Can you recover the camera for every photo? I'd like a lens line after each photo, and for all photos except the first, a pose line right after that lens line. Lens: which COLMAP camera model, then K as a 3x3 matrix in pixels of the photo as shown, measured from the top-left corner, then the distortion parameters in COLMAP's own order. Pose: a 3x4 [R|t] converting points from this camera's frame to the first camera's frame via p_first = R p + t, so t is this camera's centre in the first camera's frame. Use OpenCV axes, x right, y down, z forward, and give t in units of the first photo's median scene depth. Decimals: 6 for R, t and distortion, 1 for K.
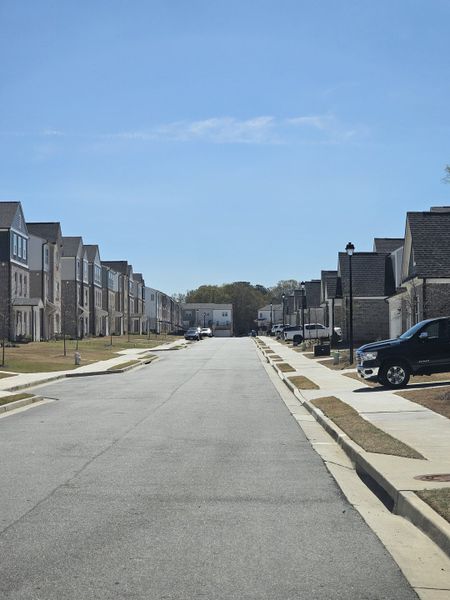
lens RADIAL K [[402.6, 0, 225.0], [0, 402.6, 300.0], [0, 0, 1]] dist [0.001722, 0.066288]
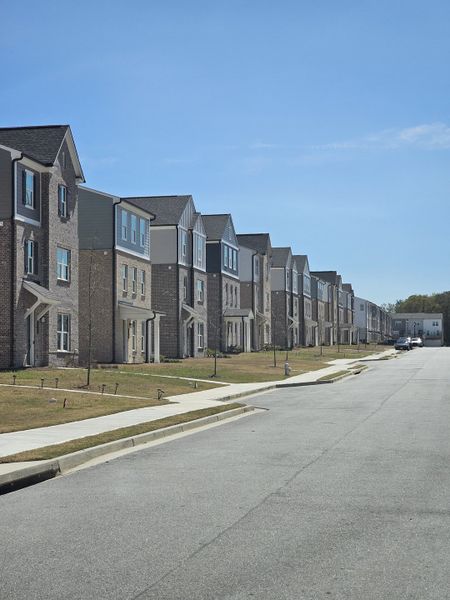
lens RADIAL K [[402.6, 0, 225.0], [0, 402.6, 300.0], [0, 0, 1]] dist [0.001722, 0.066288]
pose [[0.999727, -0.007538, -0.022099, -0.496610], [0.007660, 0.999956, 0.005461, -0.032769], [0.022057, -0.005629, 0.999741, -0.004991]]
